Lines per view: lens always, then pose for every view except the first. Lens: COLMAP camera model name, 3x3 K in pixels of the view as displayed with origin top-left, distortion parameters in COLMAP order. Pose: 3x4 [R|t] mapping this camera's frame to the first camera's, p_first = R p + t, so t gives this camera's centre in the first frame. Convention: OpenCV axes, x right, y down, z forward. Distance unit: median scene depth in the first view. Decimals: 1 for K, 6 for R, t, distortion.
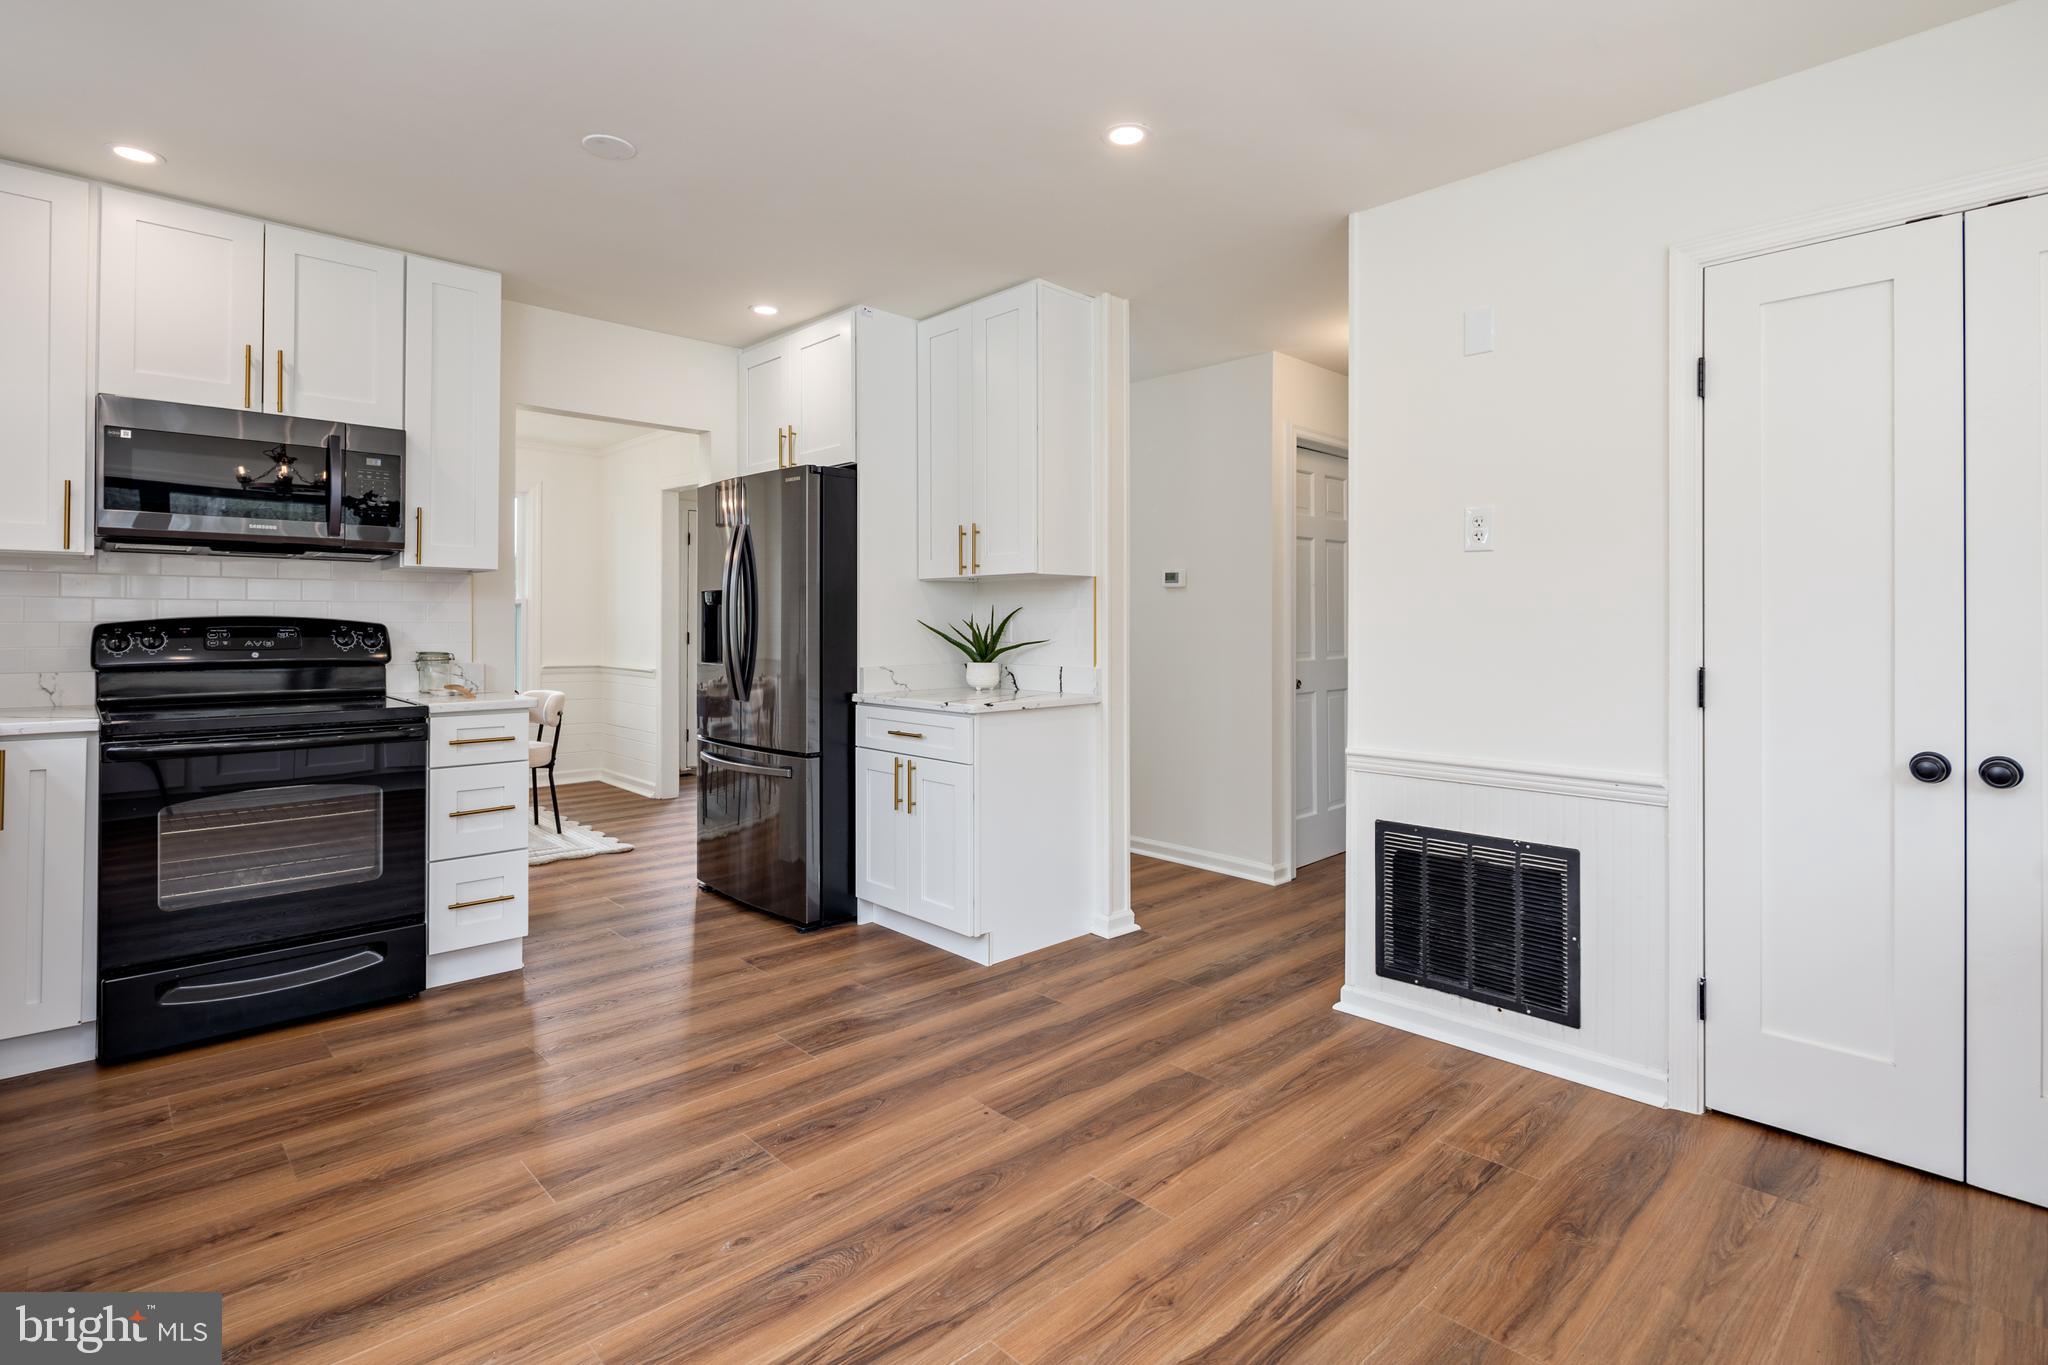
lens RADIAL K [[994.4, 0, 1021.0], [0, 994.4, 622.4], [0, 0, 1]] dist [-0.001836, -0.001438]
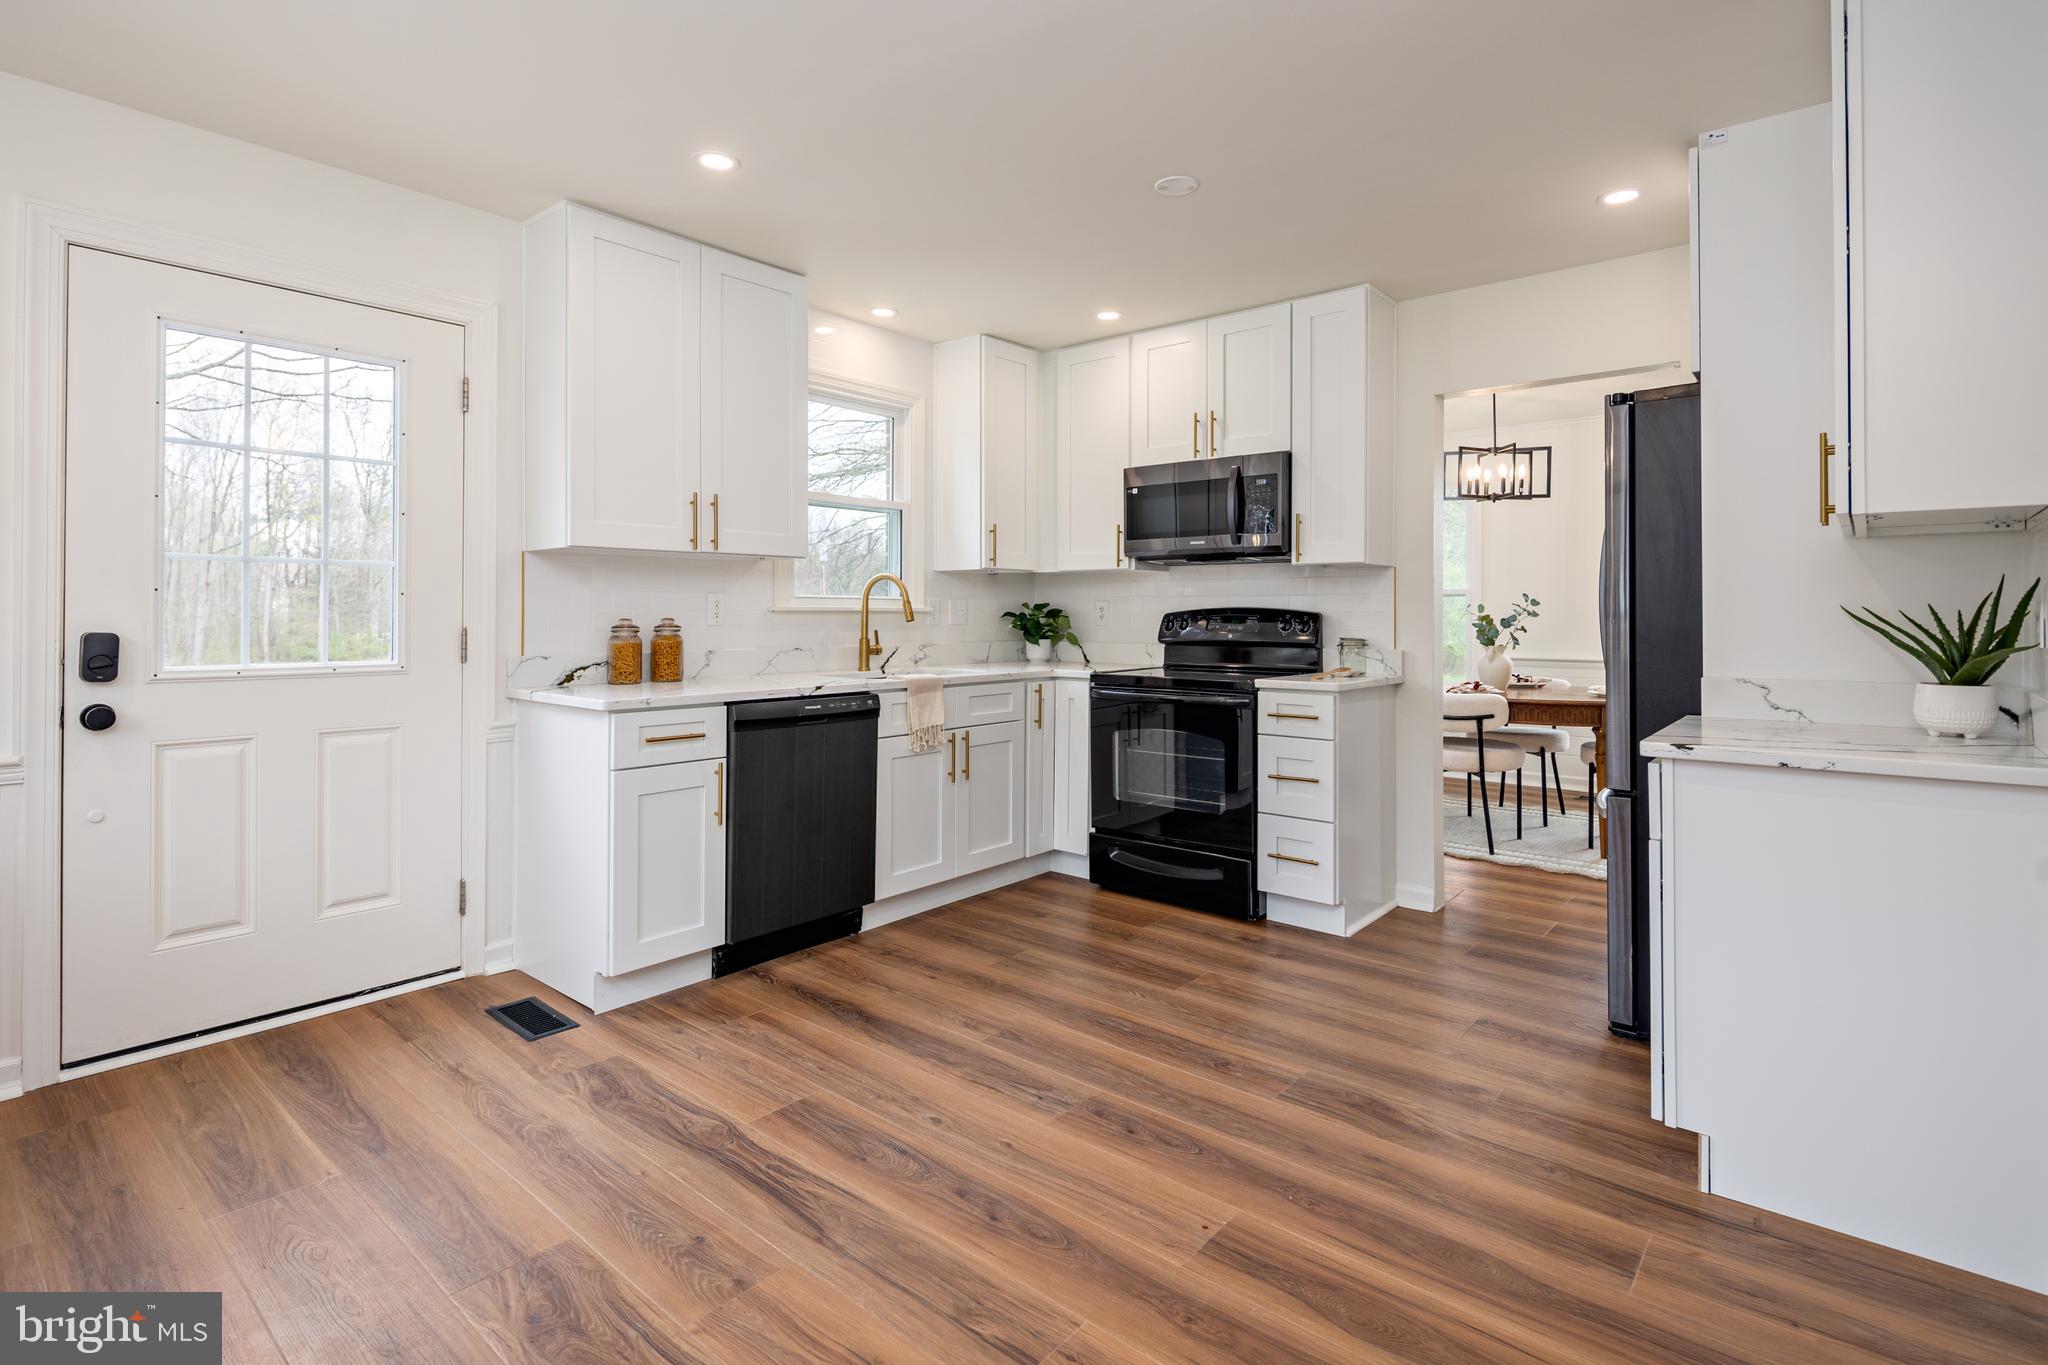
lens RADIAL K [[994.8, 0, 1011.2], [0, 994.8, 606.9], [0, 0, 1]] dist [-0.000665, -0.001046]
pose [[0.098959, -0.007917, -0.995060, 0.565961], [0.000215, 0.999968, -0.007935, 0.004089], [0.995091, 0.000571, 0.098958, 0.584987]]
